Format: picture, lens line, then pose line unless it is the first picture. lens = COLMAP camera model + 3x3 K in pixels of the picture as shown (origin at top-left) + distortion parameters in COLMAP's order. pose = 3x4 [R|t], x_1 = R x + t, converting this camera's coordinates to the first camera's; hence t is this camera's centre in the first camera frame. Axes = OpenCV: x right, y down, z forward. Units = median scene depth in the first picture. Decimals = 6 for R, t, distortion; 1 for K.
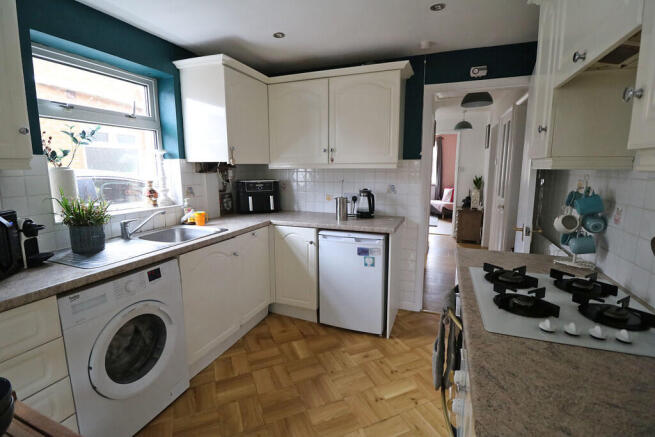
lens RADIAL K [[304.5, 0, 325.2], [0, 304.5, 216.2], [0, 0, 1]] dist [-0.010900, -0.004846]
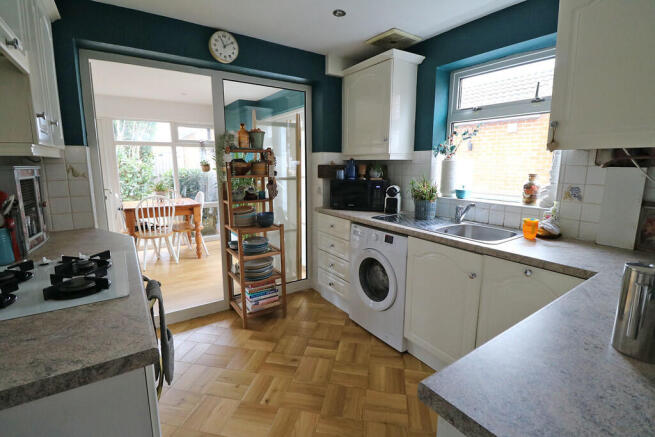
lens RADIAL K [[304.5, 0, 327.7], [0, 304.5, 215.4], [0, 0, 1]] dist [-0.010900, -0.004846]
pose [[-0.583494, 0.134384, -0.800922, 0.604935], [-0.128209, 0.958604, 0.254245, -0.198093], [0.801933, 0.251036, -0.542111, 1.391258]]
